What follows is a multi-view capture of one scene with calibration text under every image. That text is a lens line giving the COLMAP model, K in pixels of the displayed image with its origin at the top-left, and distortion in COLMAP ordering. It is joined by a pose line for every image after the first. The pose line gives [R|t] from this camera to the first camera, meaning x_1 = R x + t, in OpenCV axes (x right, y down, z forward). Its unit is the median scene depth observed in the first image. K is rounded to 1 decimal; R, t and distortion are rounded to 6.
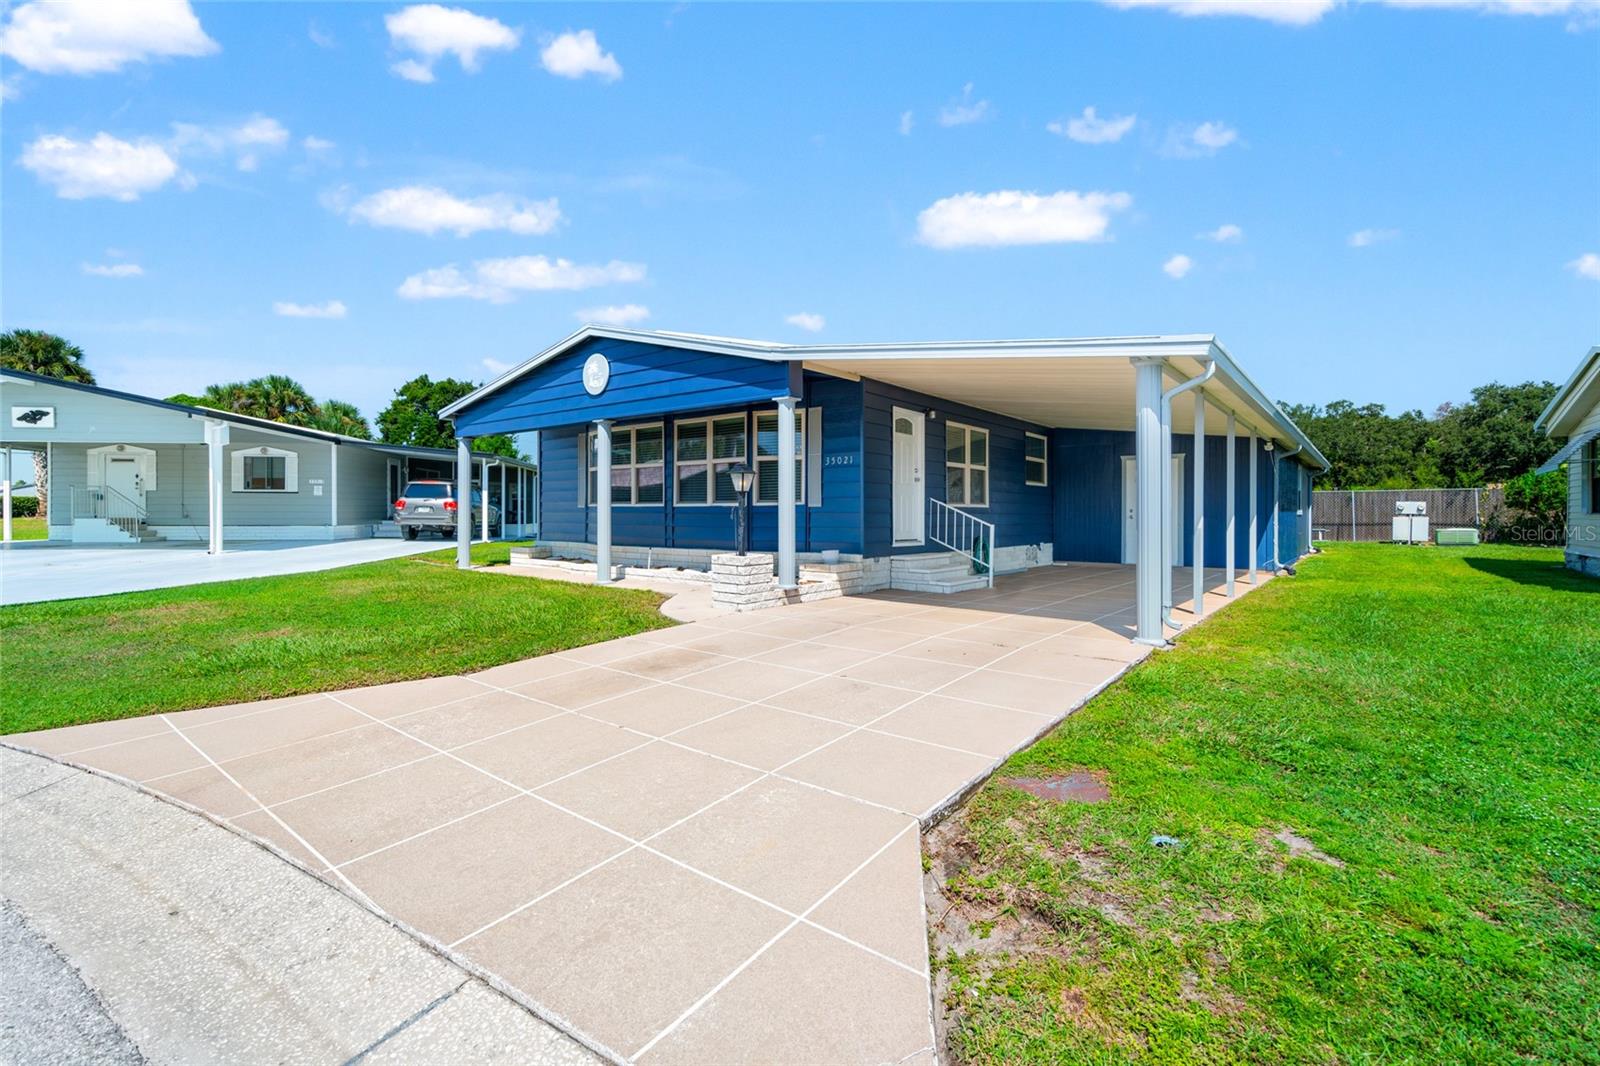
lens RADIAL K [[719.2, 0, 795.4], [0, 719.2, 524.2], [0, 0, 1]] dist [0.001068, 0.000171]
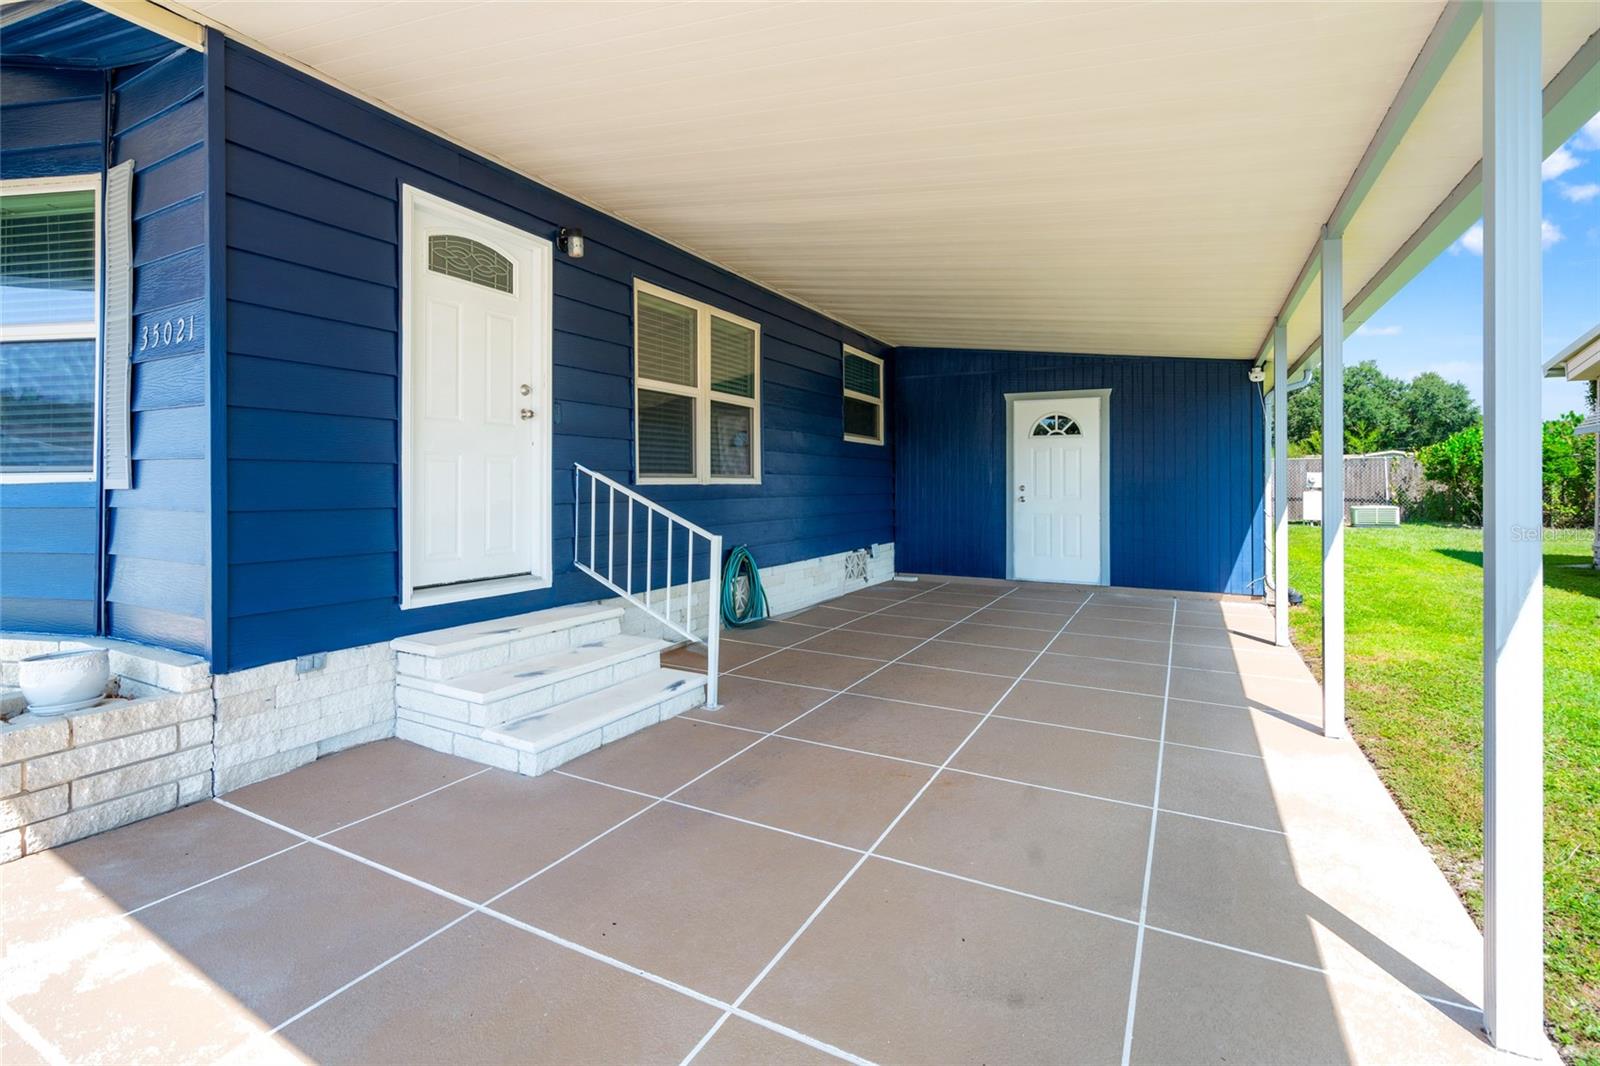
lens RADIAL K [[743.0, 0, 790.6], [0, 743.0, 474.4], [0, 0, 1]] dist [0.001509, 0.000494]
pose [[0.983453, 0.002575, 0.181143, 0.198082], [0.001862, 0.999702, -0.024321, -0.017481], [-0.181152, 0.024255, 0.983156, 0.503896]]
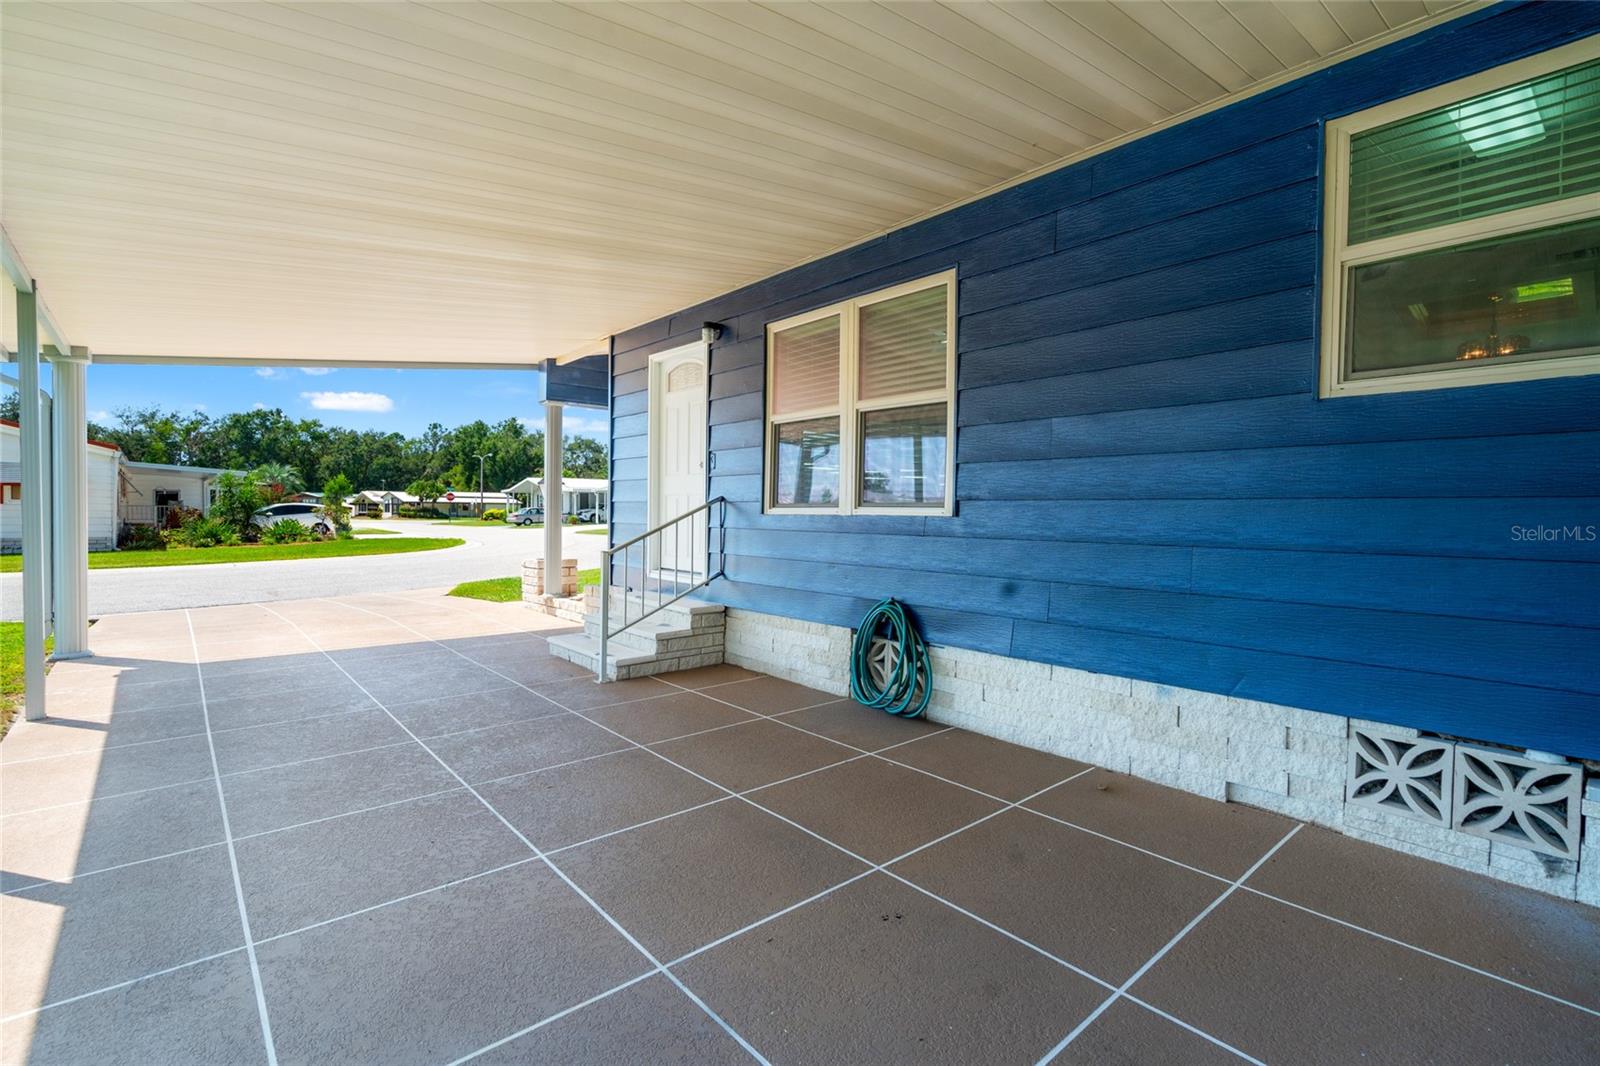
lens RADIAL K [[719.2, 0, 795.4], [0, 719.2, 524.2], [0, 0, 1]] dist [0.001068, 0.000171]
pose [[-0.168738, 0.021097, -0.985435, 0.595393], [-0.016970, 0.999561, 0.024305, -0.026526], [0.985515, 0.020824, -0.168306, 0.990676]]
